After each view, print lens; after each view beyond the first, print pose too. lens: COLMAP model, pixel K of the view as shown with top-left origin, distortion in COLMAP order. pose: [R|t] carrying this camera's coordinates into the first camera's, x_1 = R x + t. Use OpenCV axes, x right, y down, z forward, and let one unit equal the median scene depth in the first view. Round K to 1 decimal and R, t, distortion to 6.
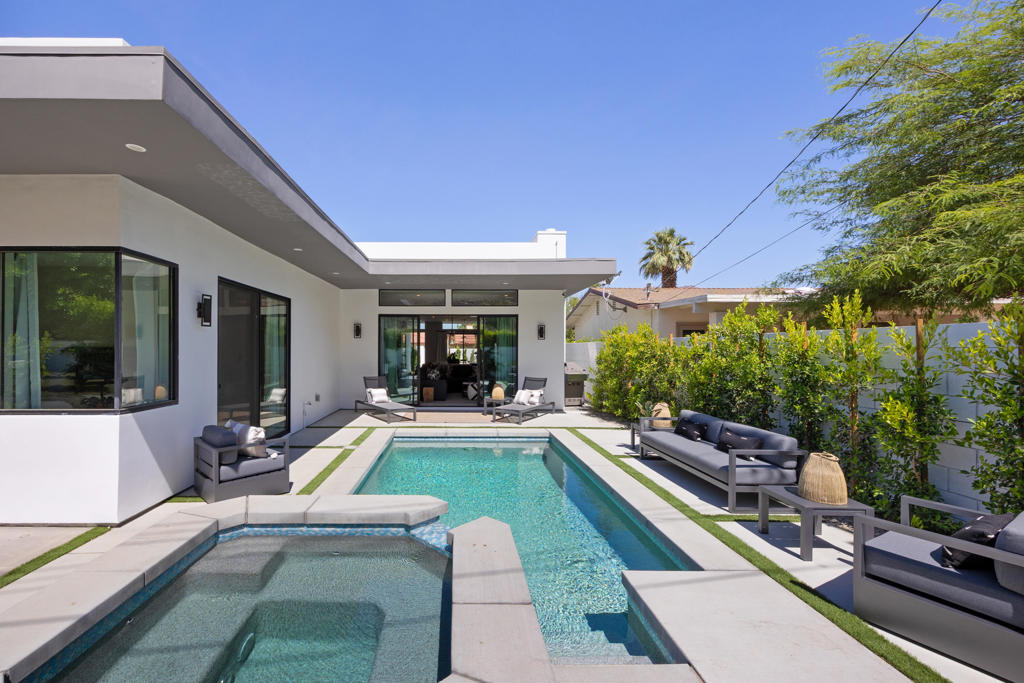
lens RADIAL K [[434.2, 0, 512.0], [0, 434.2, 341.5], [0, 0, 1]] dist [-0.000587, 0.000353]
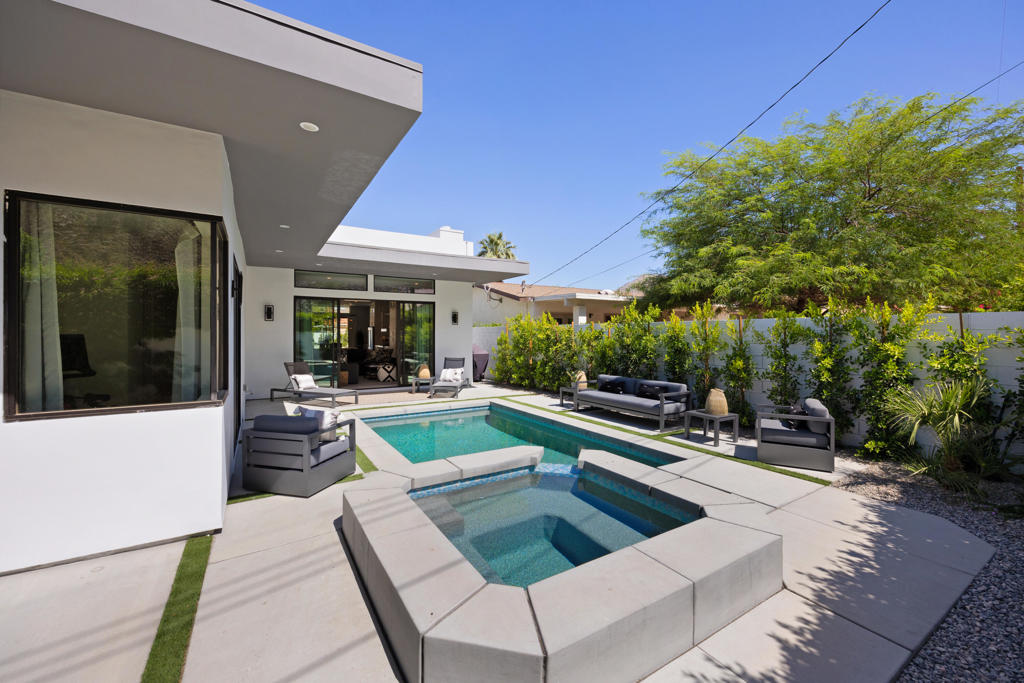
lens RADIAL K [[416.9, 0, 517.4], [0, 416.9, 330.2], [0, 0, 1]] dist [-0.000767, -0.000012]
pose [[0.848287, 0.002322, 0.529532, -0.404637], [-0.007628, 0.999940, 0.007835, 0.000208], [-0.529482, -0.010686, 0.848254, -0.020441]]
